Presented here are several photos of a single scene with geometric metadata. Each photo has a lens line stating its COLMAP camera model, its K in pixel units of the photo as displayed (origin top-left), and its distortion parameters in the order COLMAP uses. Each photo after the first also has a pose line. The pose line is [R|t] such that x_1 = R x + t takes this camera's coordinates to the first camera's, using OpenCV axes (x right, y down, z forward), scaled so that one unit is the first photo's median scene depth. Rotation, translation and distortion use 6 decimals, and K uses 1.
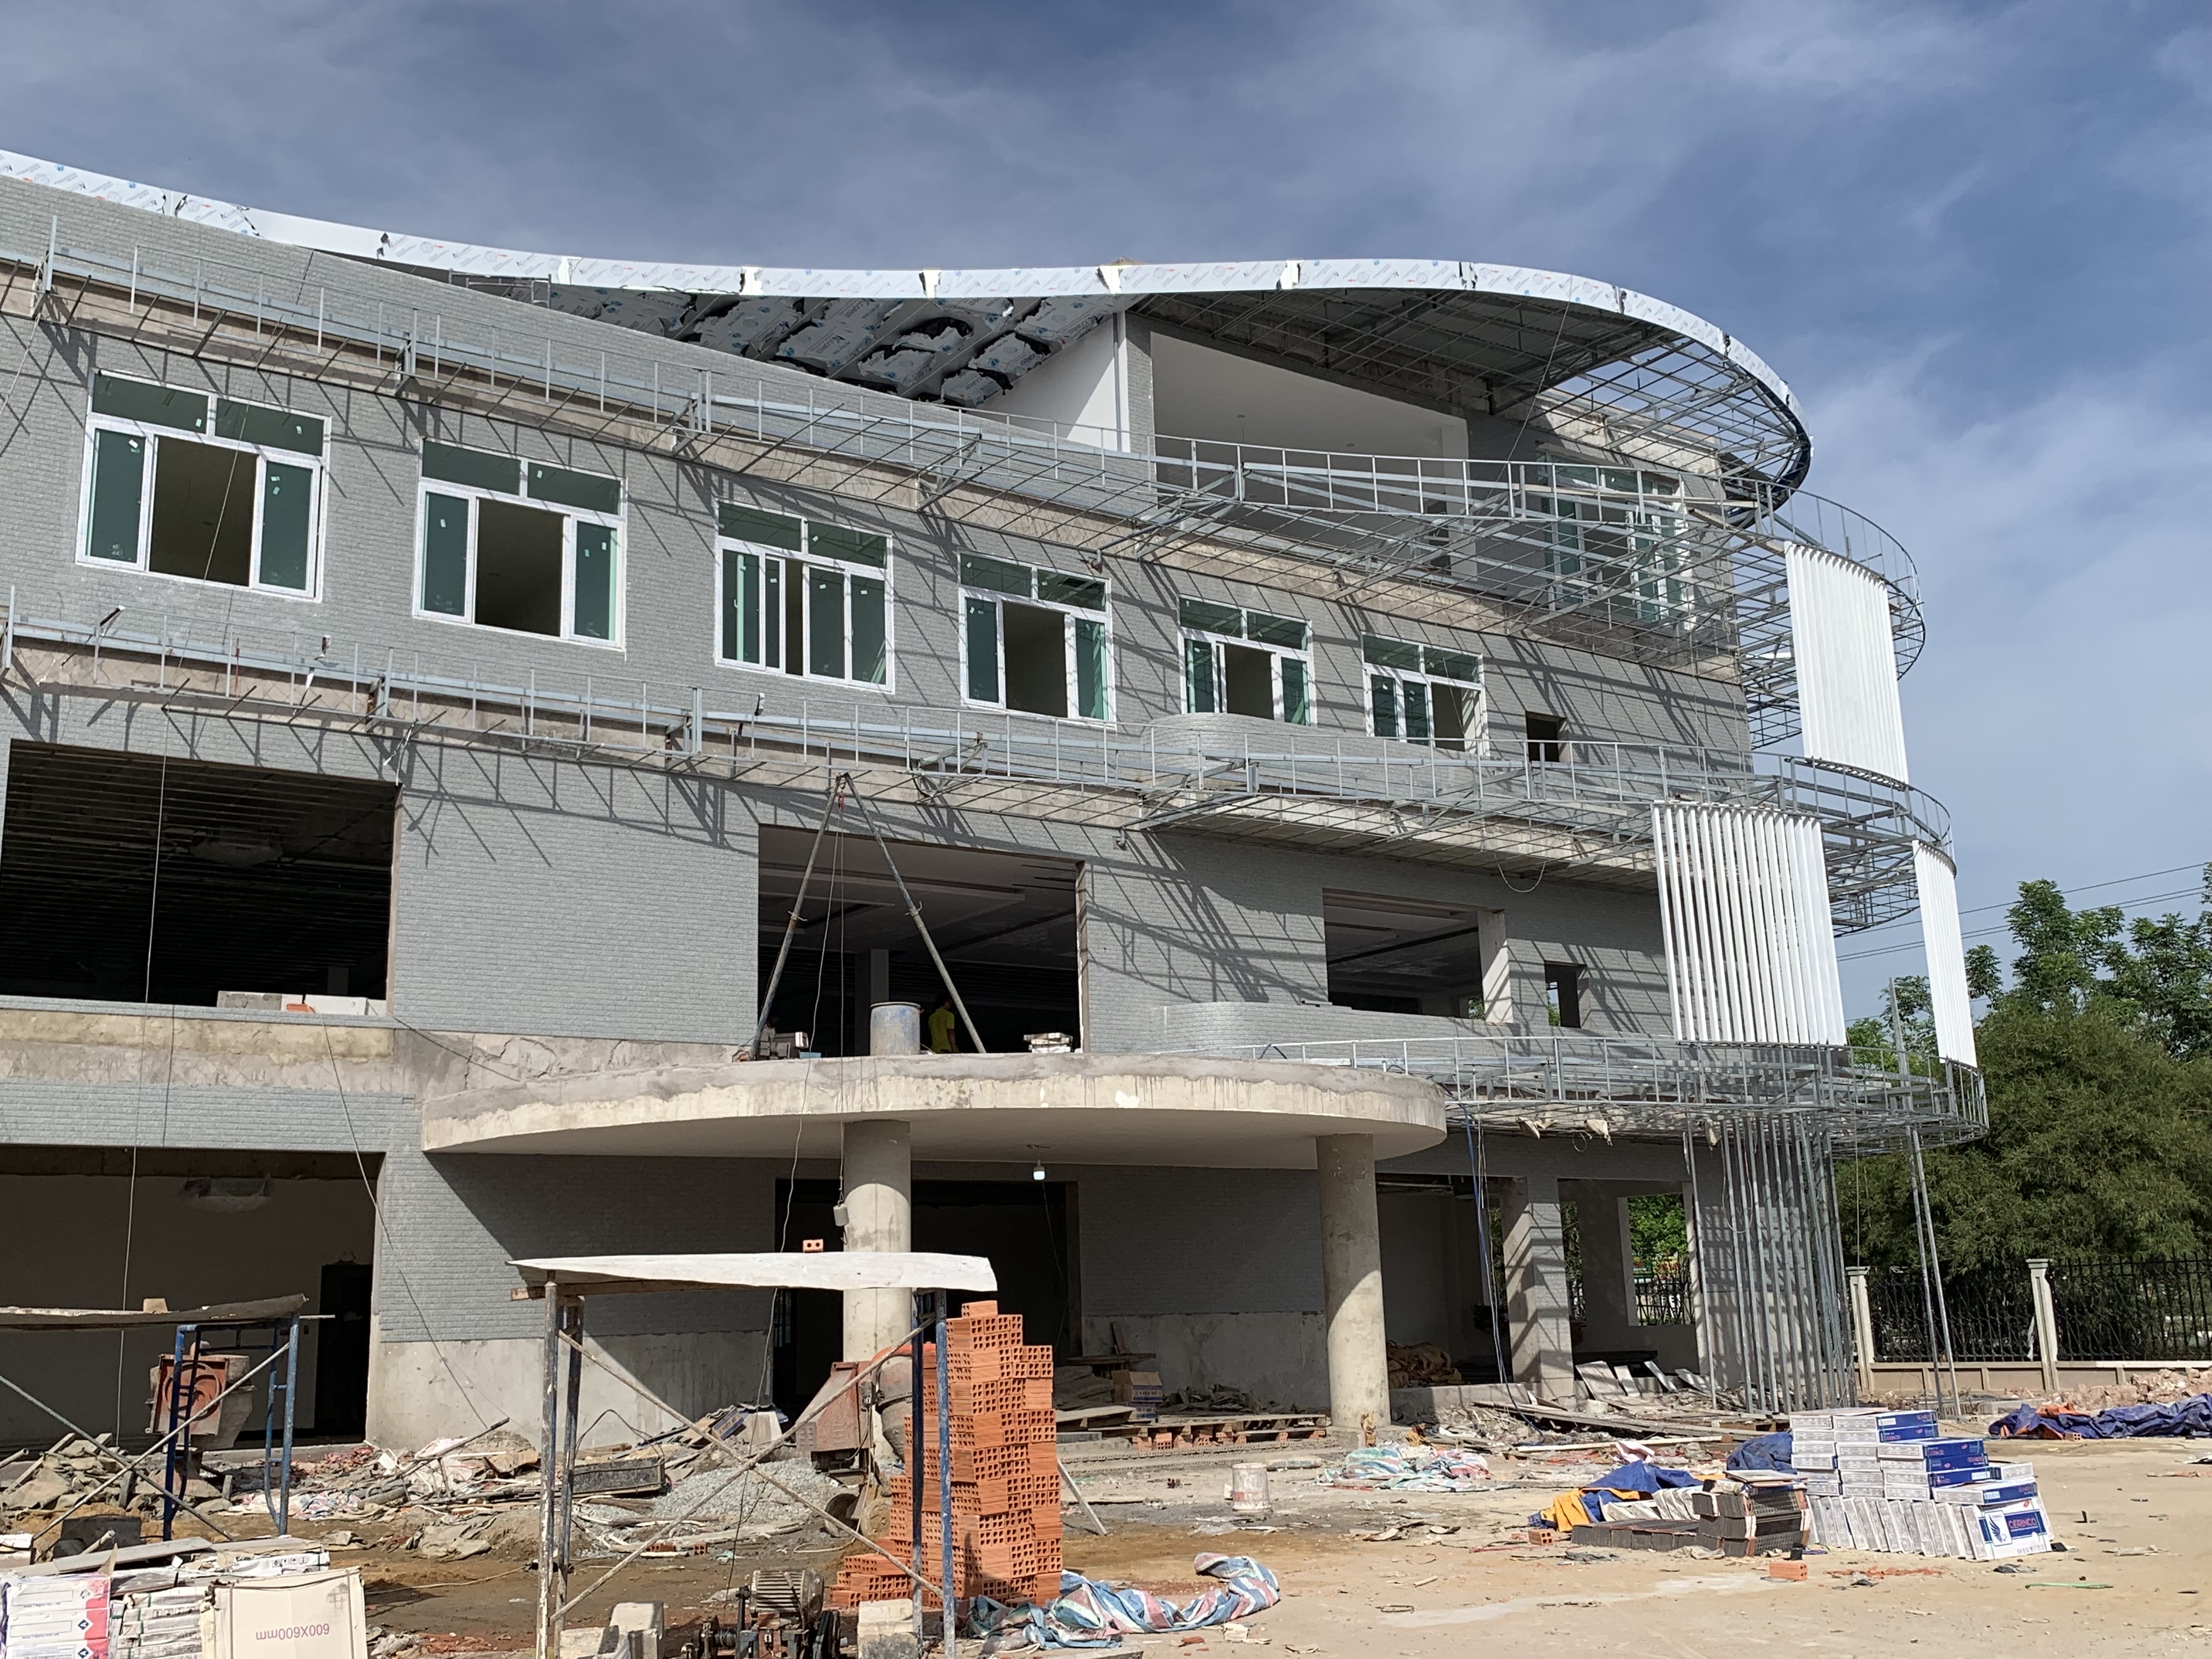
lens RADIAL K [[2205.0, 0, 1106.0], [0, 2205.0, 829.5], [0, 0, 1]] dist [0.176680, -0.580728]
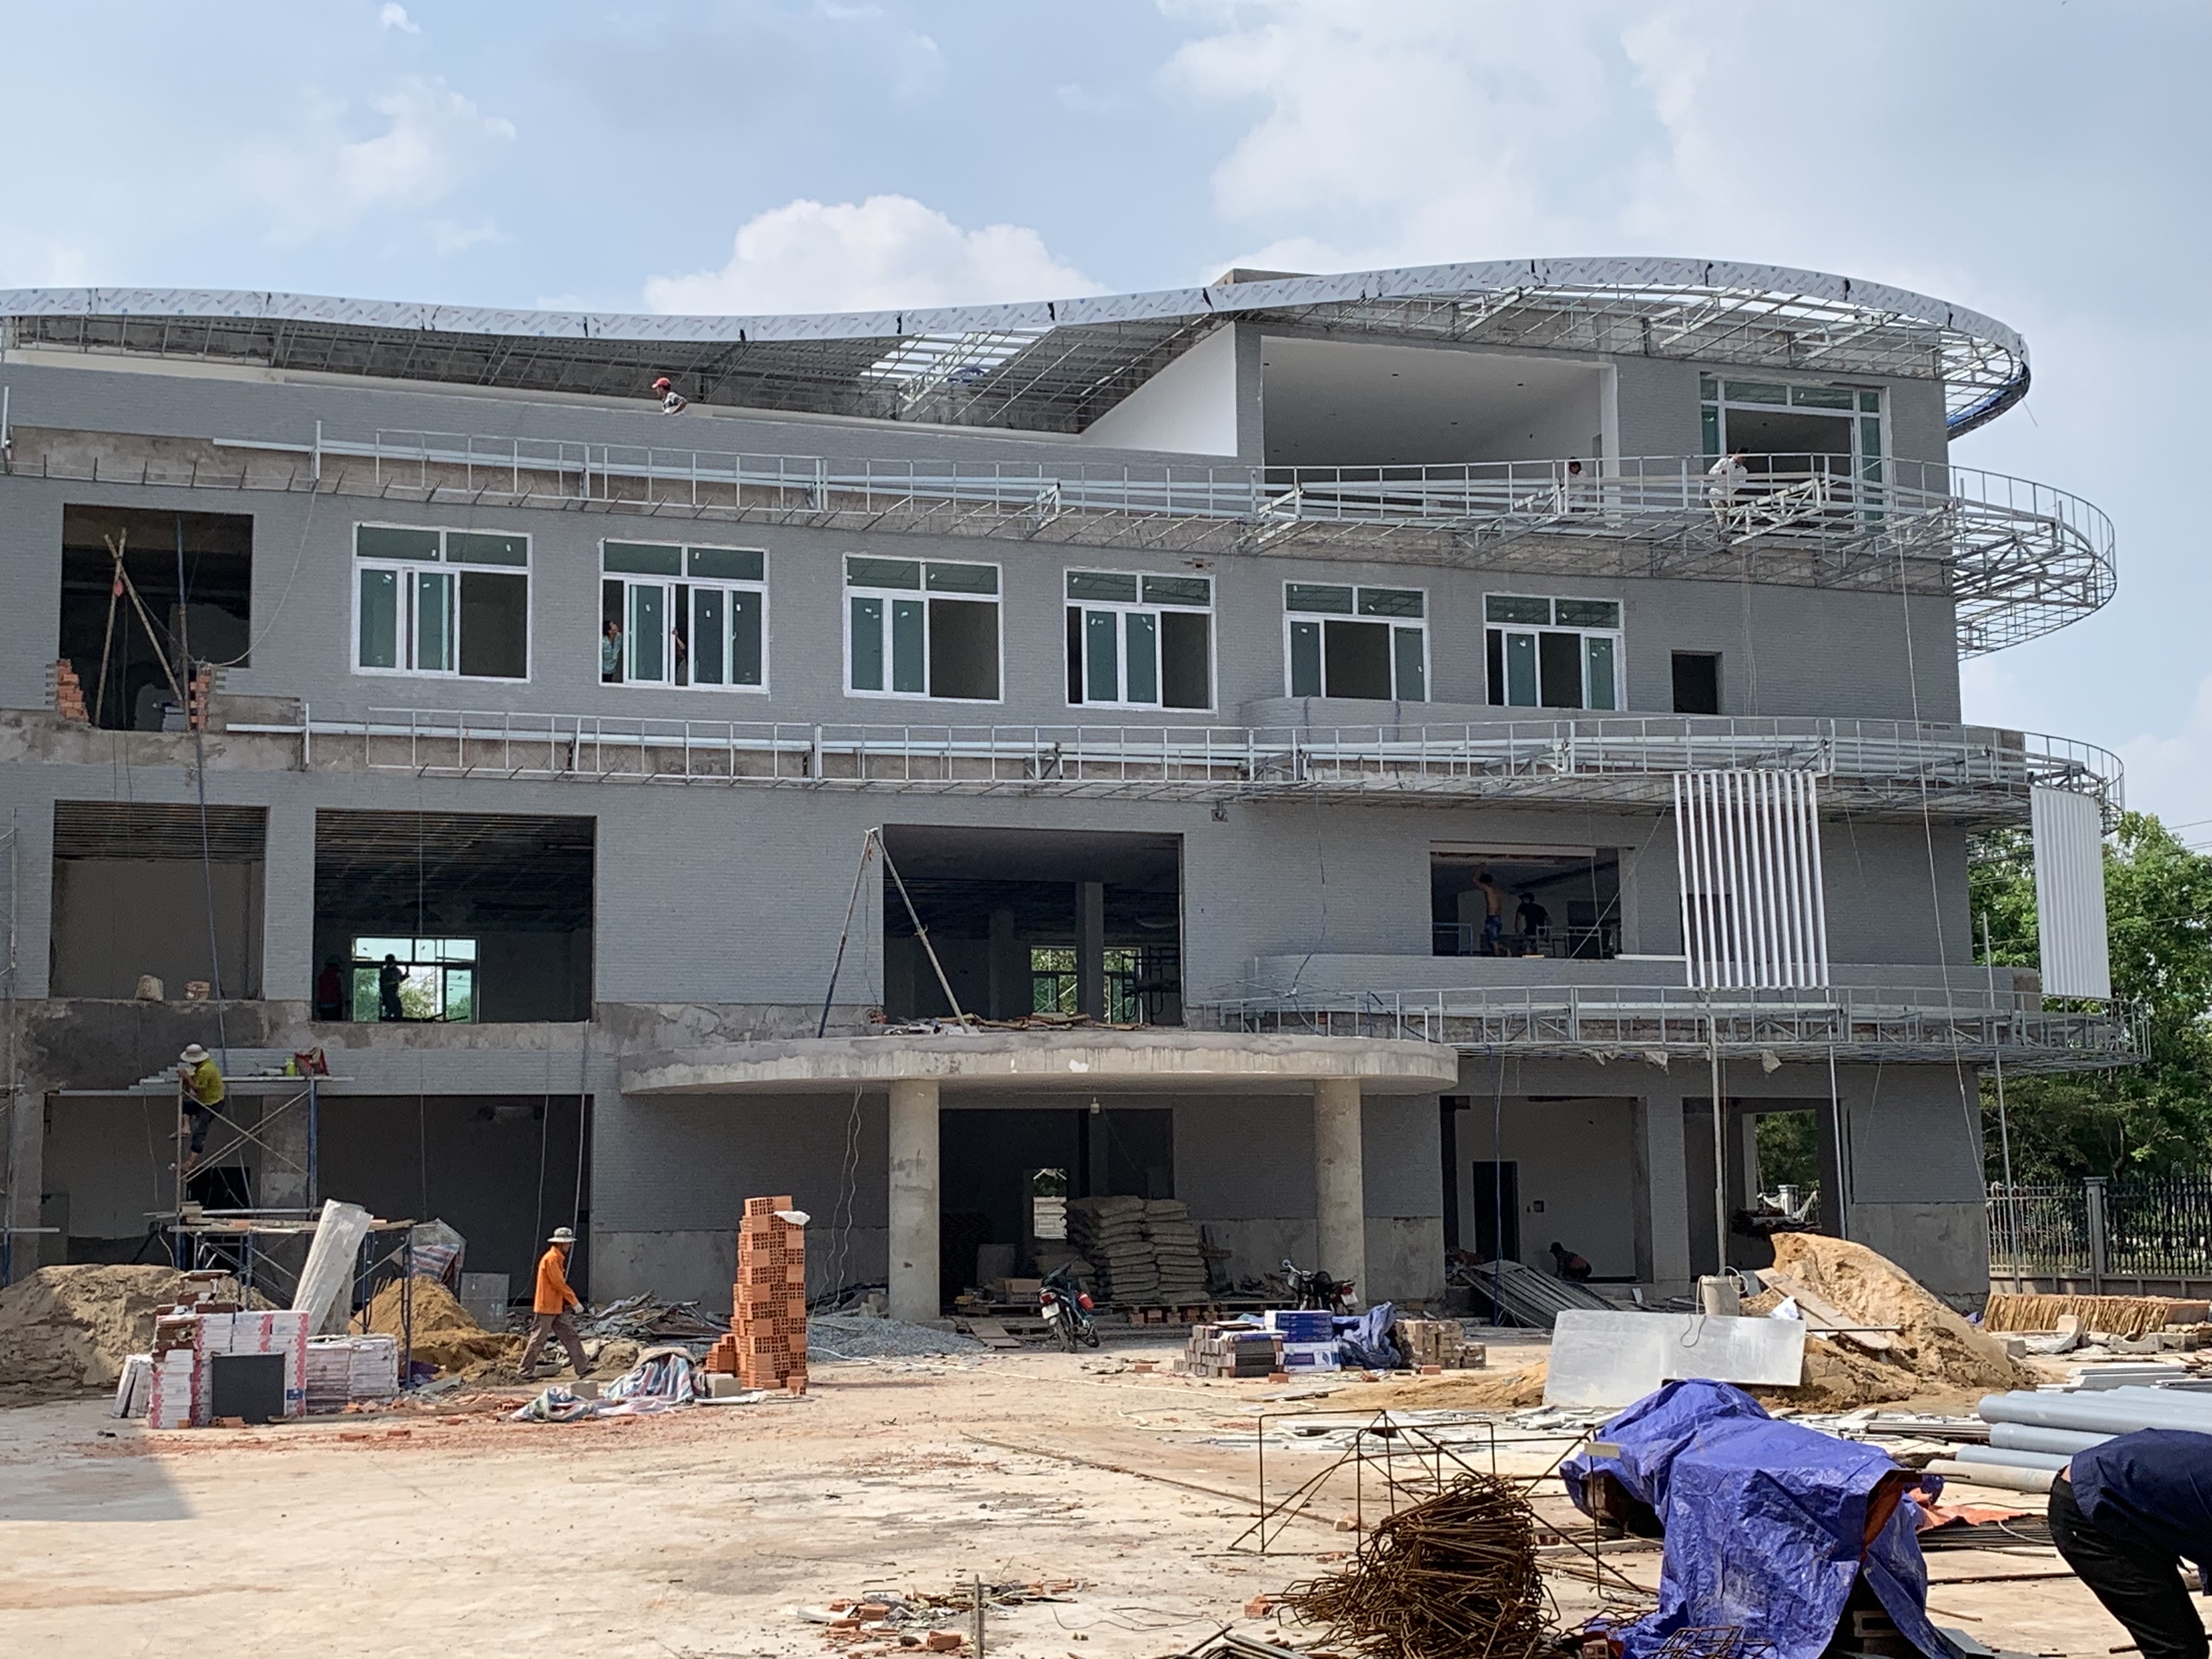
lens RADIAL K [[3163.2, 0, 1106.0], [0, 3163.2, 829.5], [0, 0, 1]] dist [0.144579, -0.004607]
pose [[0.961833, -0.017249, -0.273091, 0.446146], [0.045653, 0.994139, 0.098000, -0.167691], [0.269800, -0.106727, 0.956983, -0.658102]]
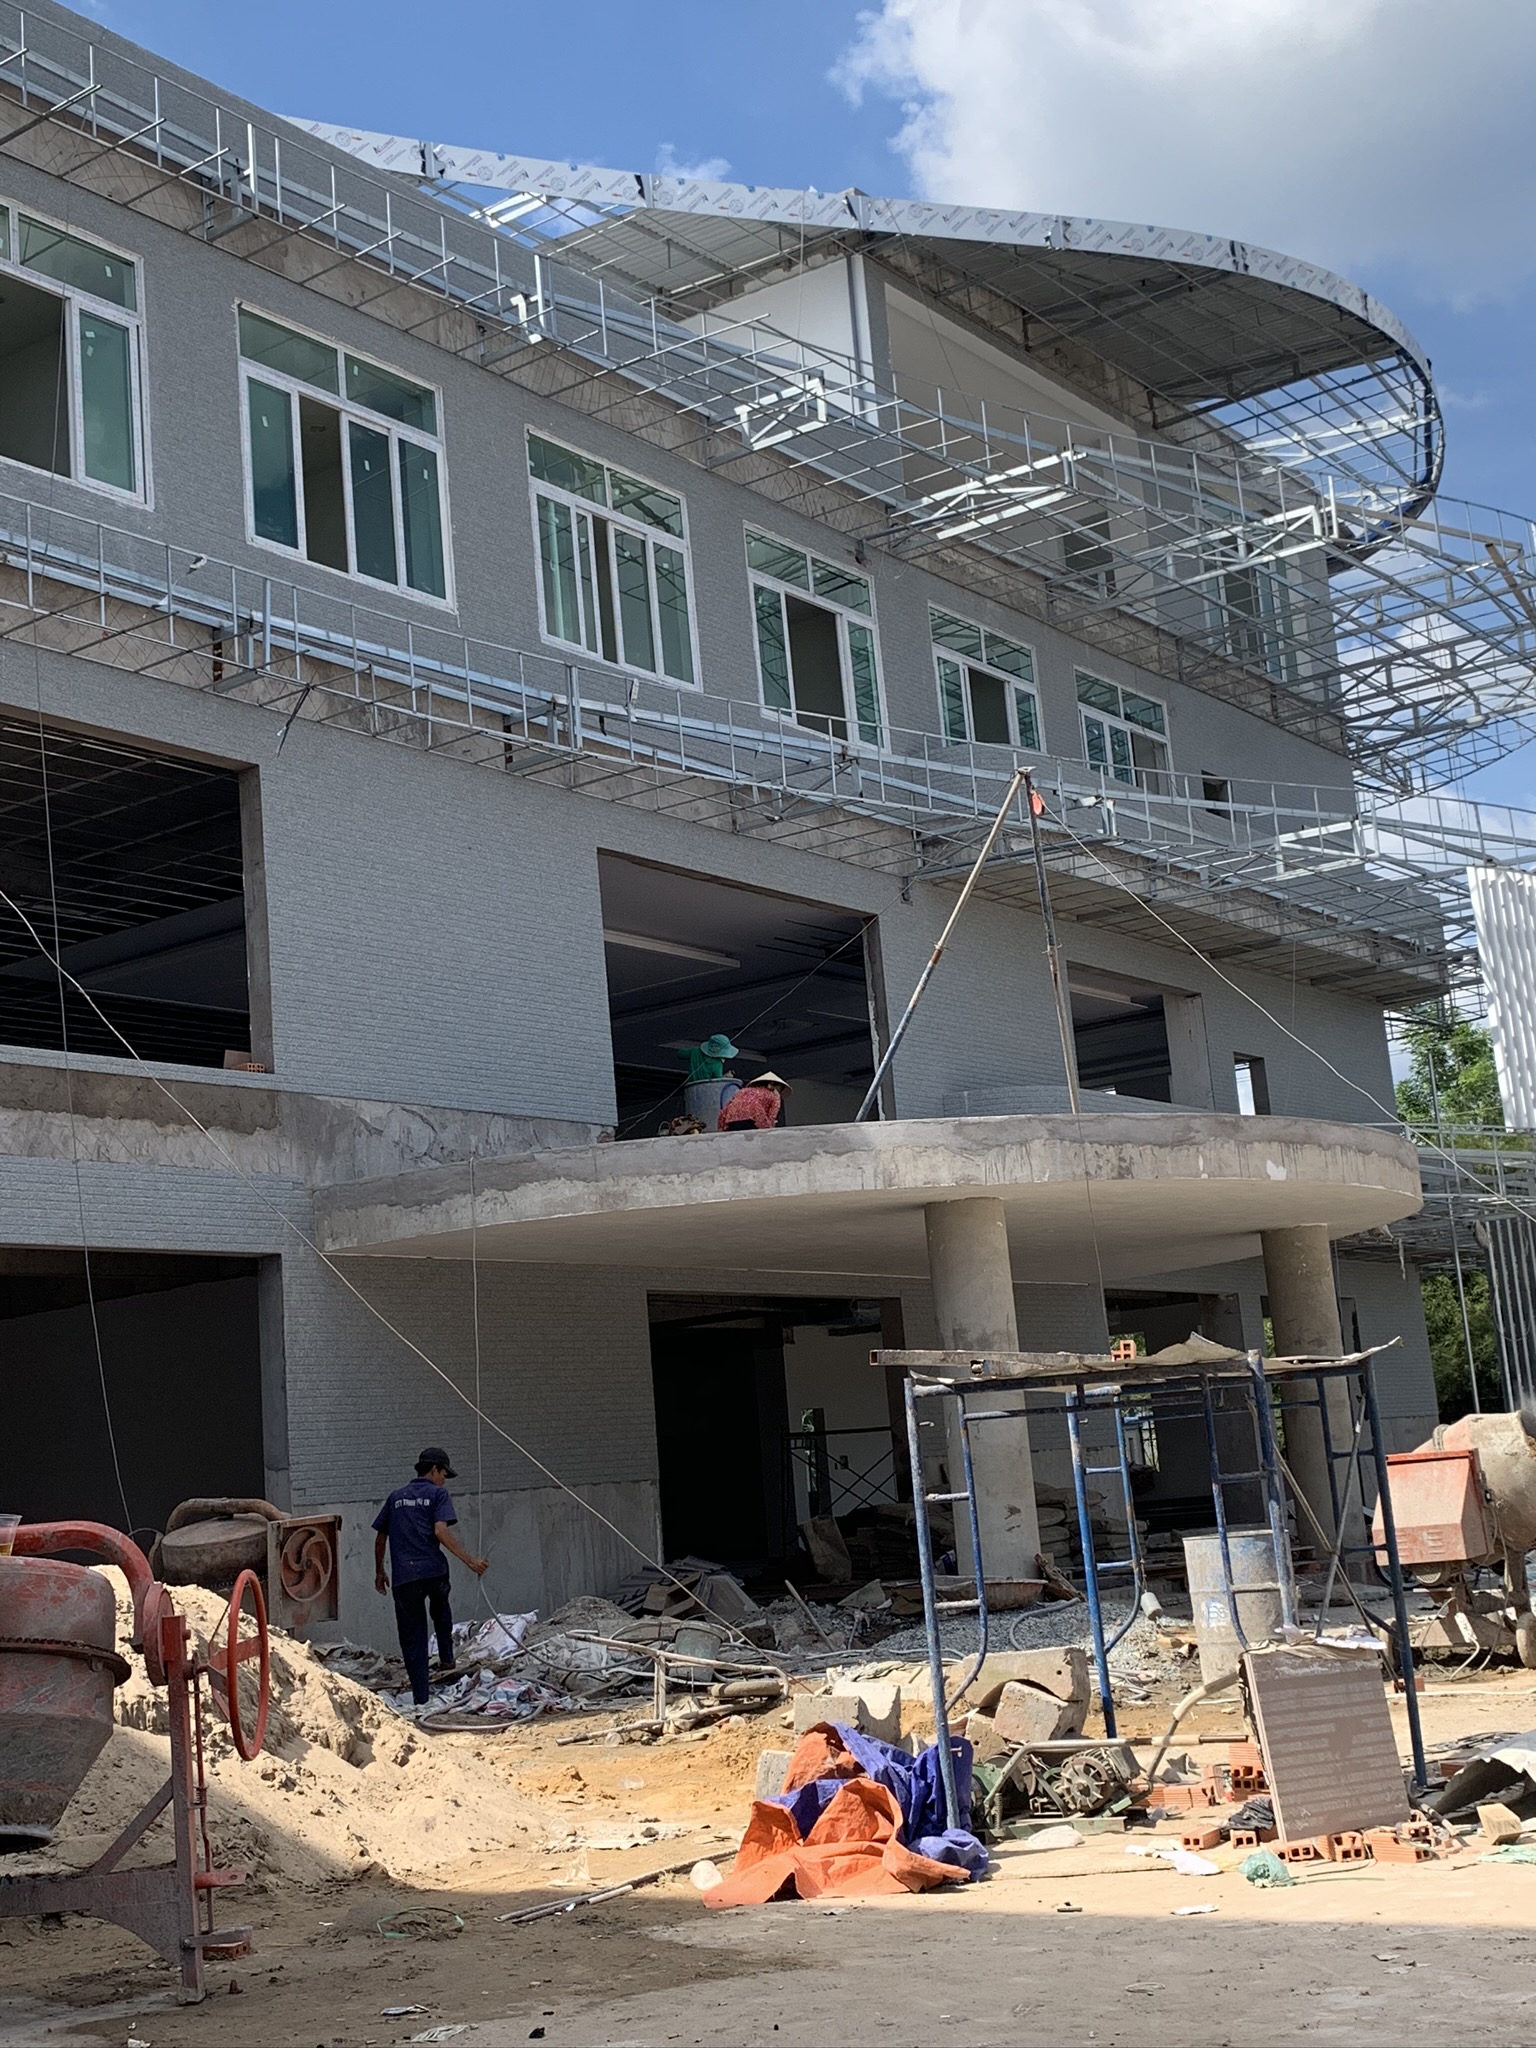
lens RADIAL K [[2564.0, 0, 768.0], [0, 2564.0, 1024.0], [0, 0, 1]] dist [0.134905, -0.366463]
pose [[0.946273, 0.013009, 0.323108, -0.393699], [-0.018935, 0.999705, 0.015206, 0.045228], [-0.322815, -0.020507, 0.946240, 0.116894]]
